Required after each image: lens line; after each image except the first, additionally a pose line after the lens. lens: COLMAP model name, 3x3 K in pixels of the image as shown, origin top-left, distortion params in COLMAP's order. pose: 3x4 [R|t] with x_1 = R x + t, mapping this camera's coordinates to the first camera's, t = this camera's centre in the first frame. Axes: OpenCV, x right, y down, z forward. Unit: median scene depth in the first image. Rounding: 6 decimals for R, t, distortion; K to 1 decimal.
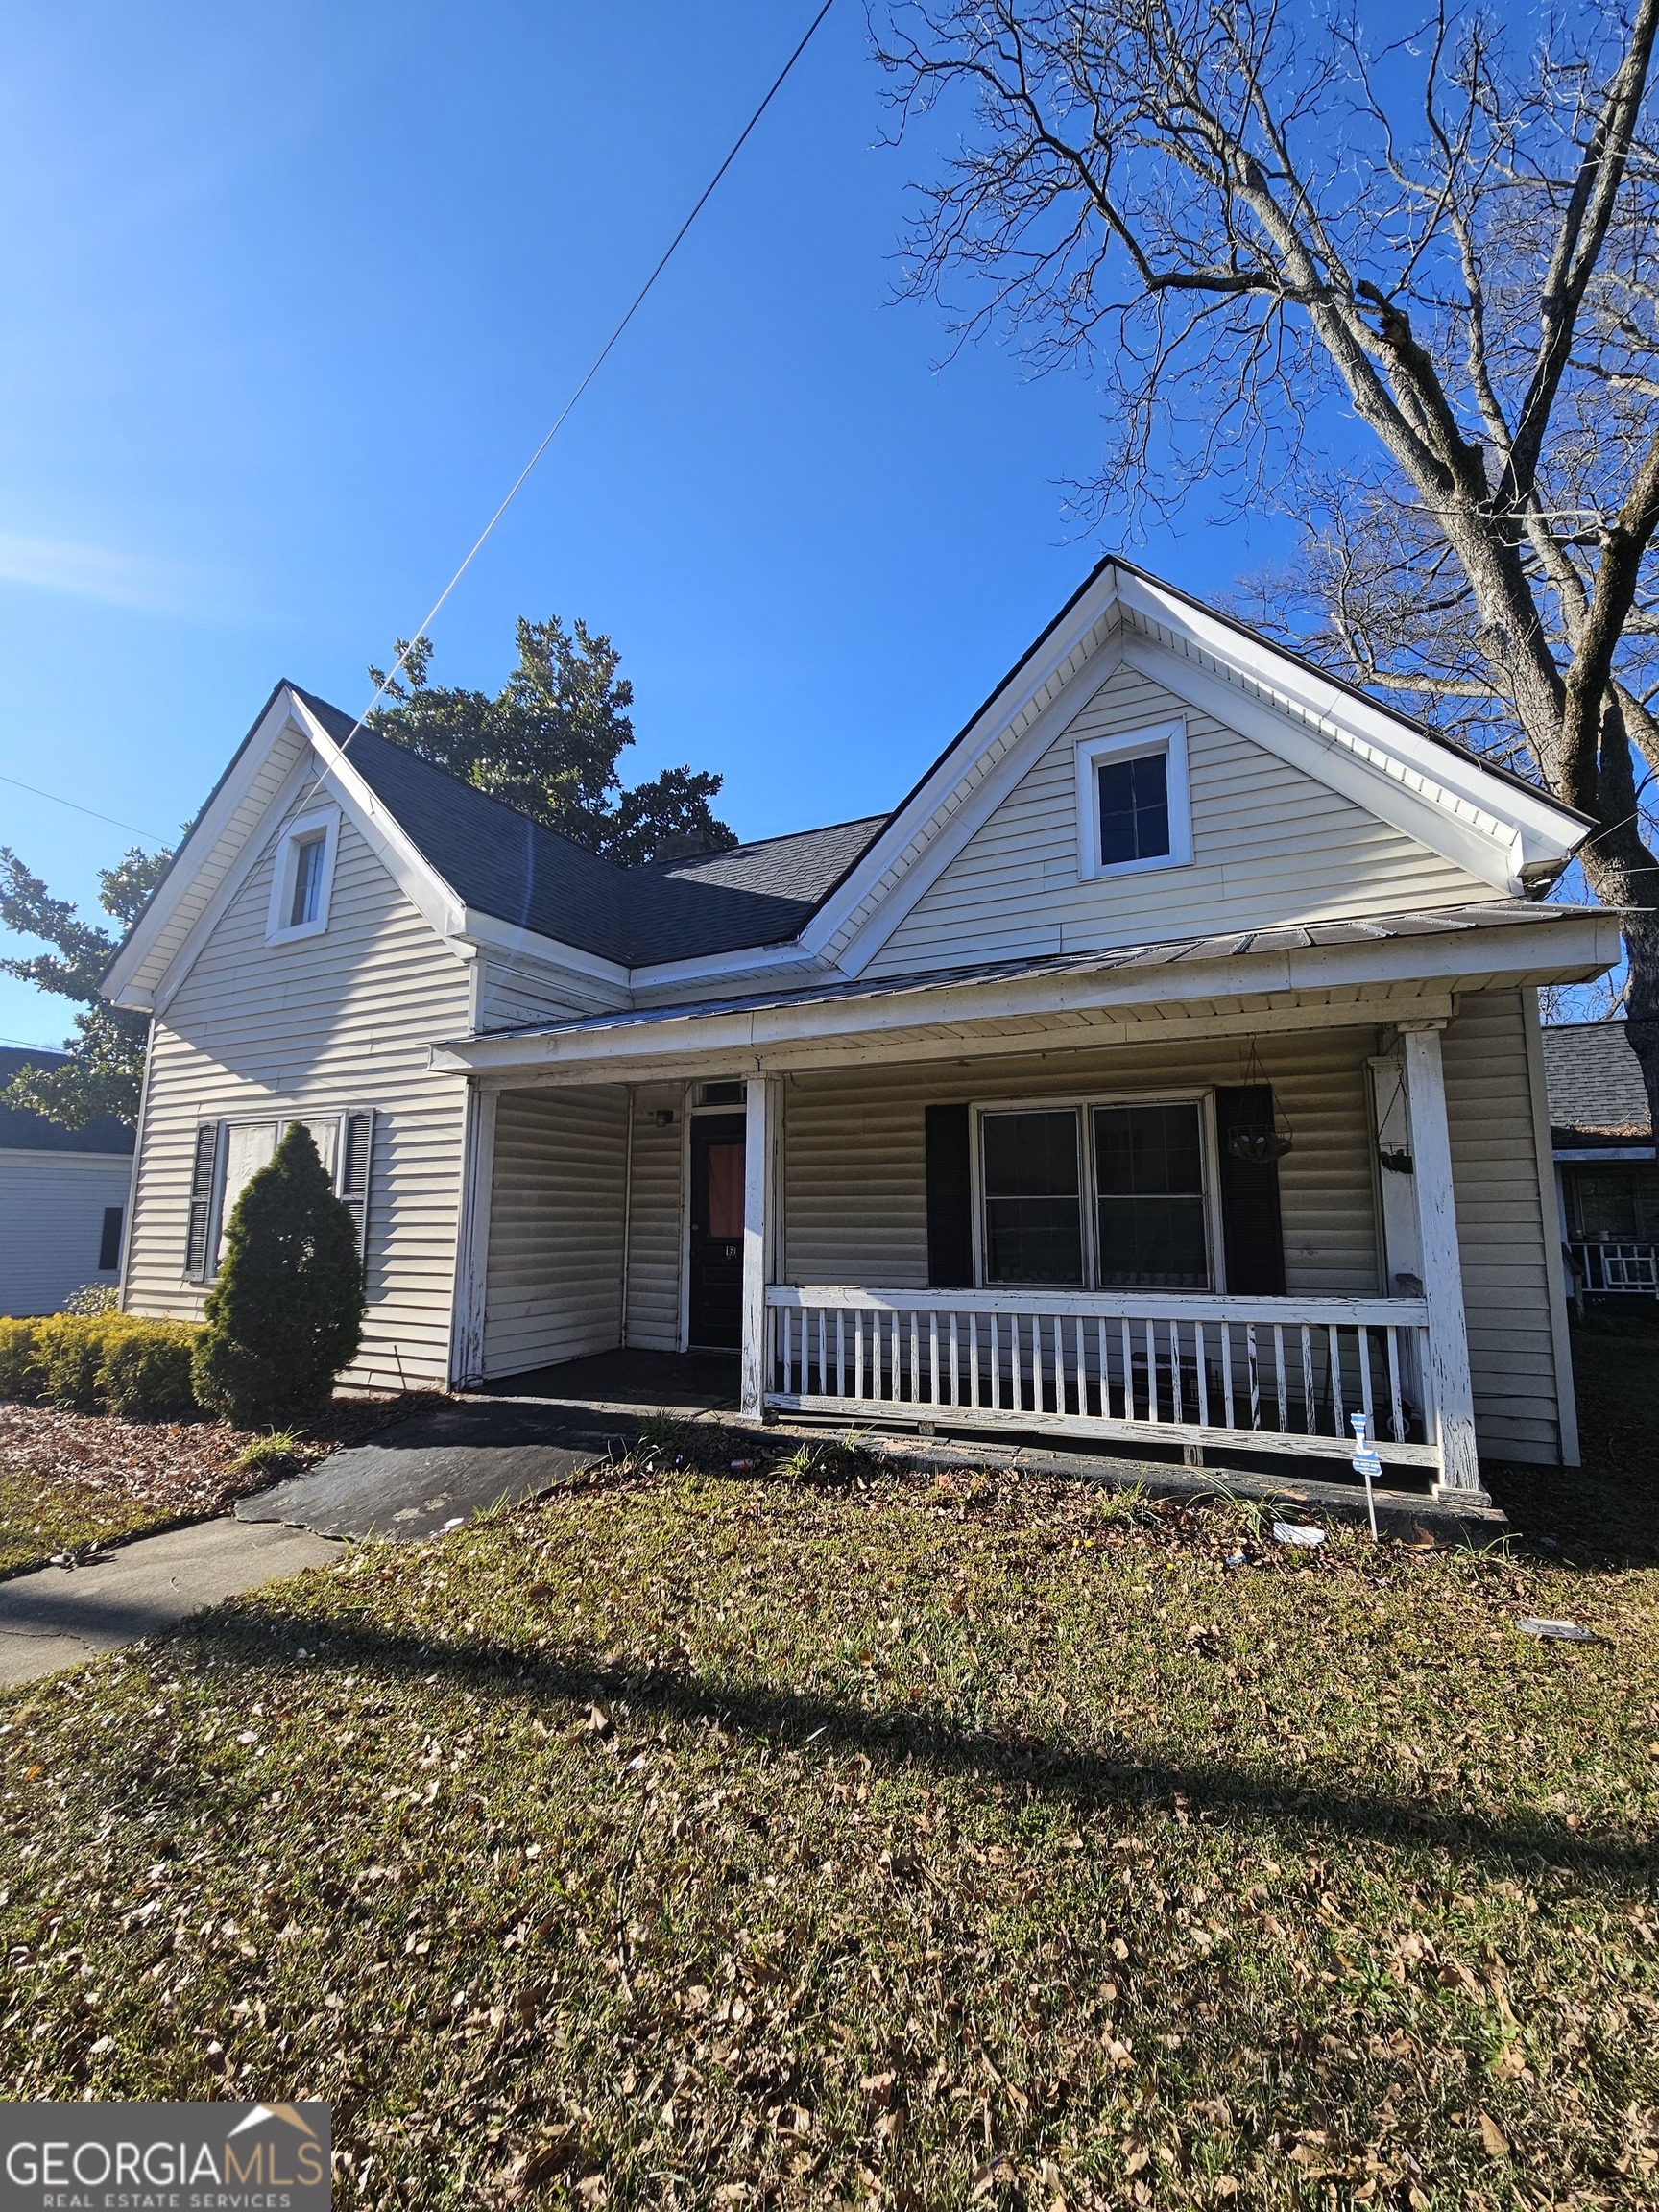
lens RADIAL K [[900.9, 0, 856.1], [0, 900.9, 1098.9], [0, 0, 1]] dist [0.001506, -0.000438]
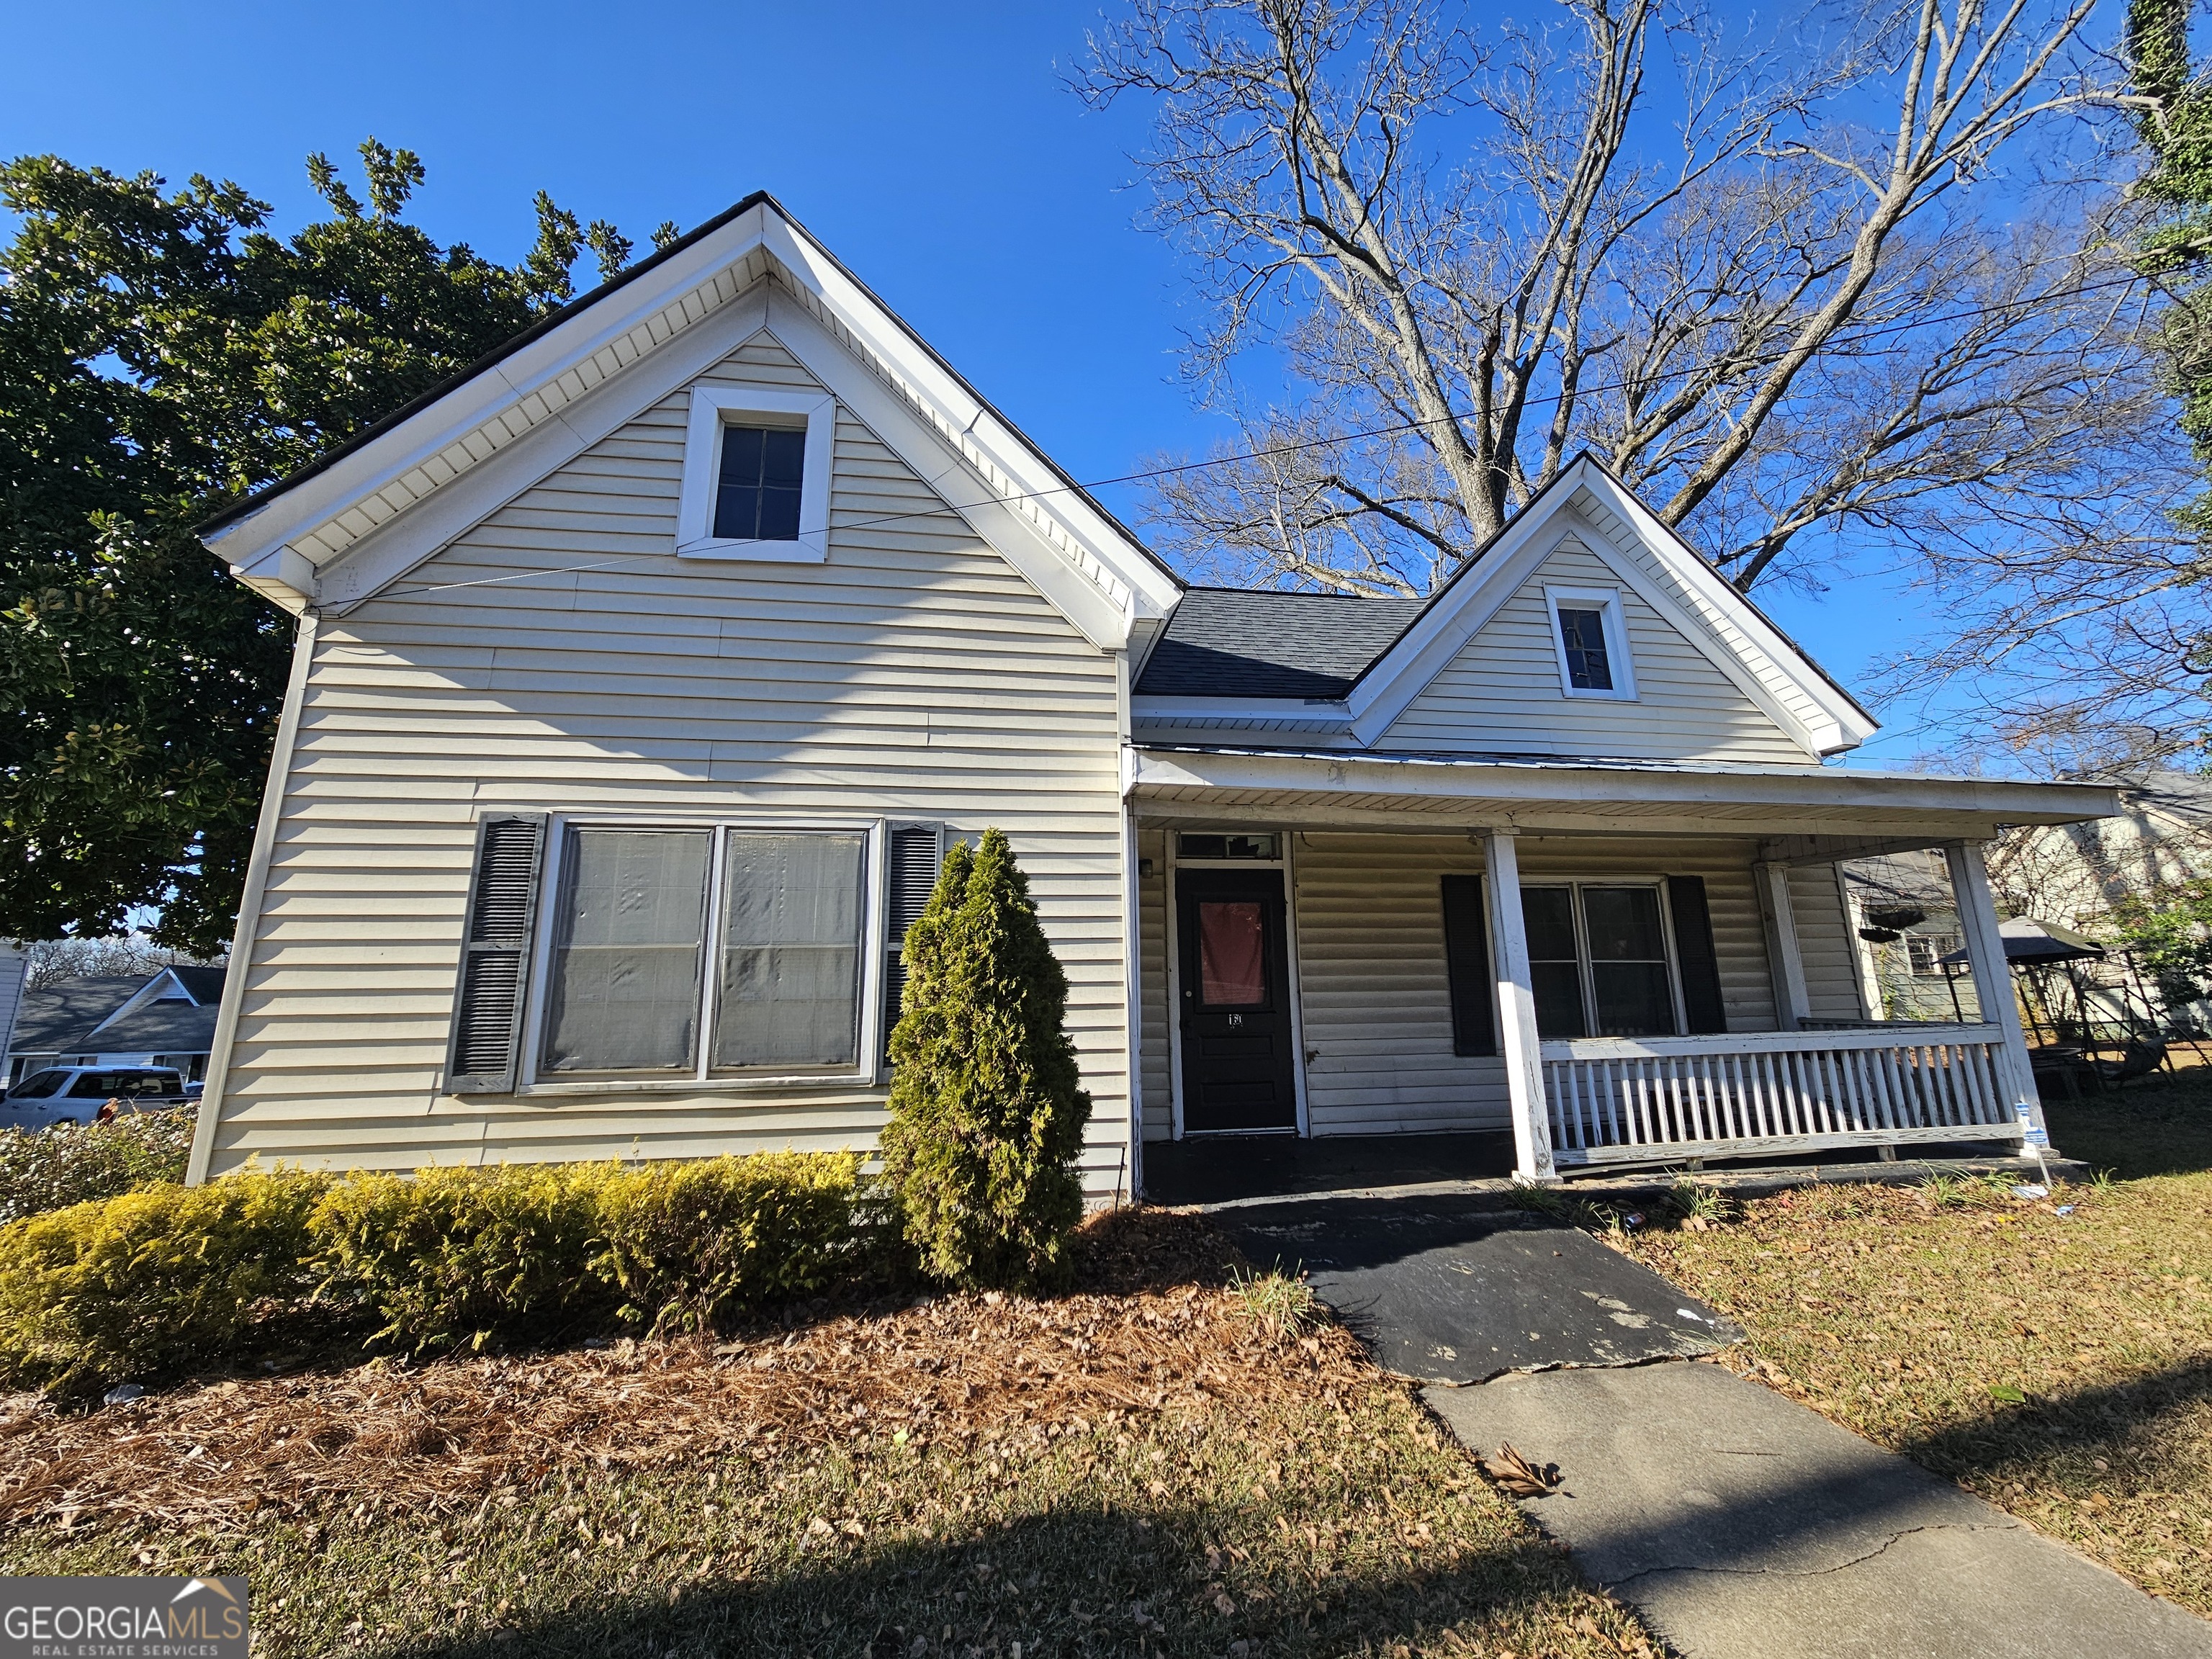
lens RADIAL K [[898.8, 0, 1108.6], [0, 898.8, 806.9], [0, 0, 1]] dist [0.000135, 0.000258]
pose [[0.817191, 0.115366, 0.564703, -0.933382], [-0.062819, 0.991754, -0.111703, 0.078611], [-0.572934, 0.055808, 0.817700, 0.382804]]
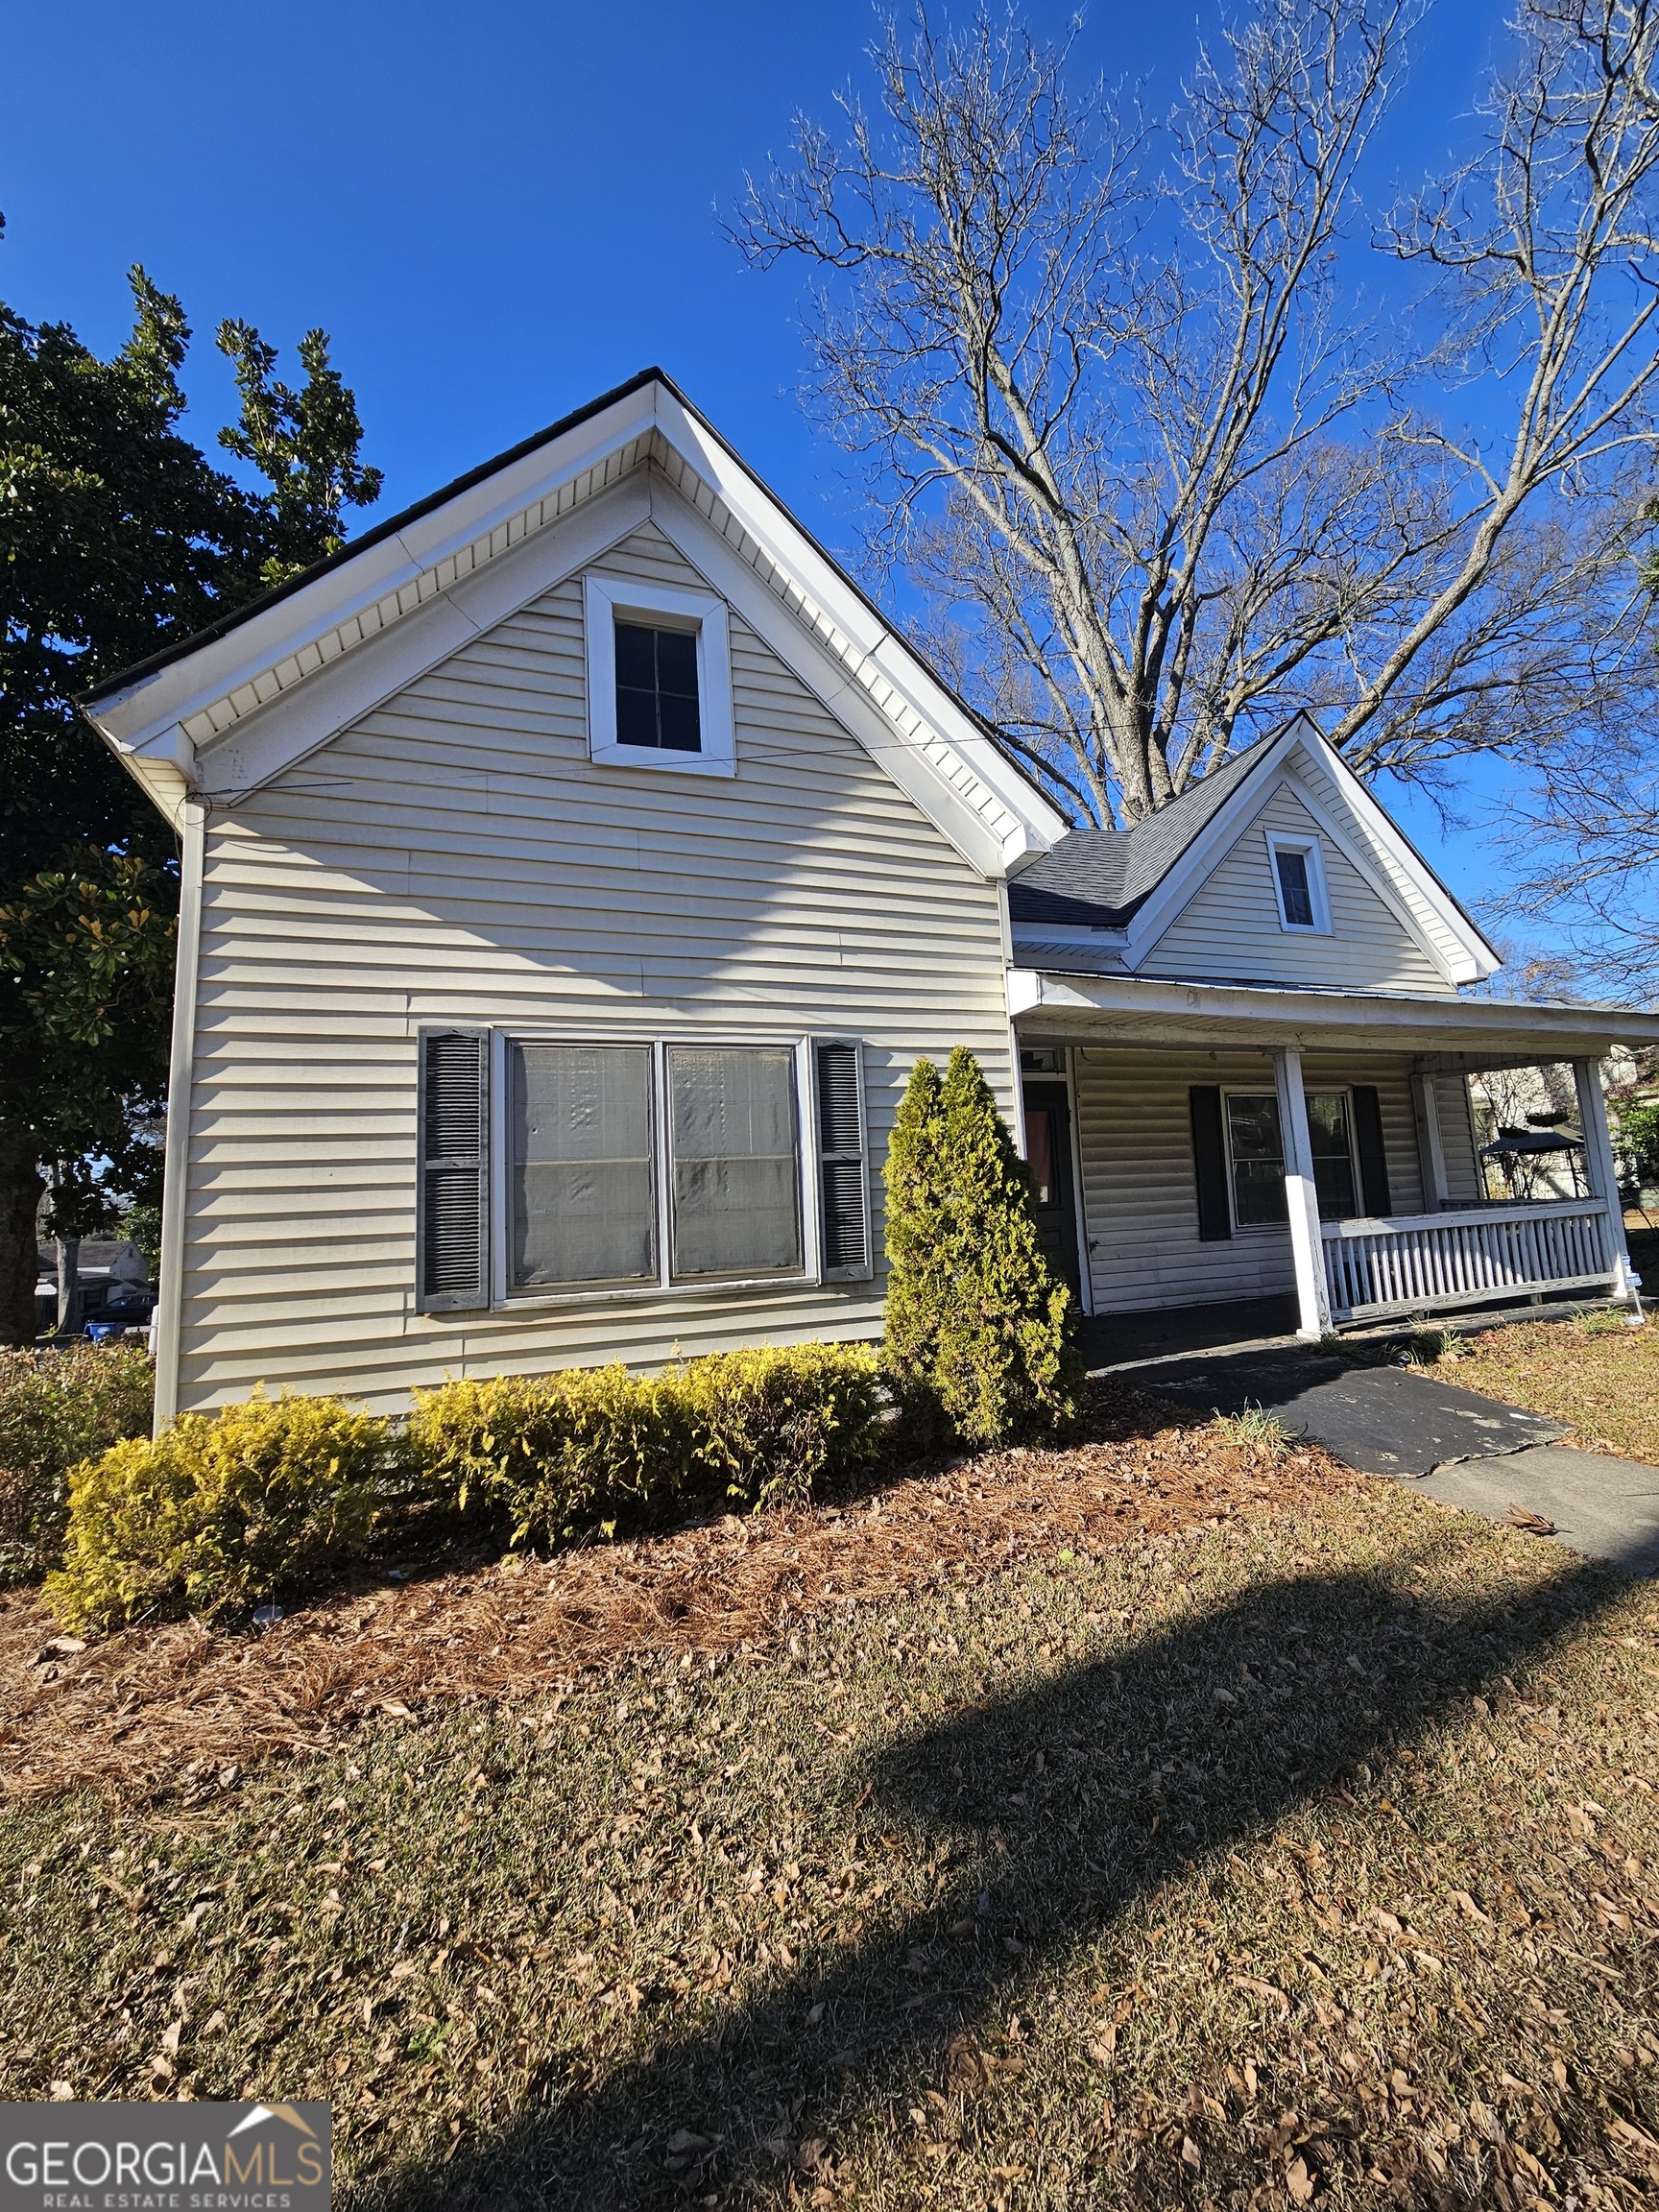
lens RADIAL K [[898.8, 0, 856.2], [0, 898.8, 1097.2], [0, 0, 1]] dist [0.000135, 0.000258]
pose [[0.678442, 0.059162, 0.732268, -1.218486], [-0.049868, 0.998162, -0.034442, 0.095755], [-0.732960, -0.013150, 0.680145, 0.549612]]
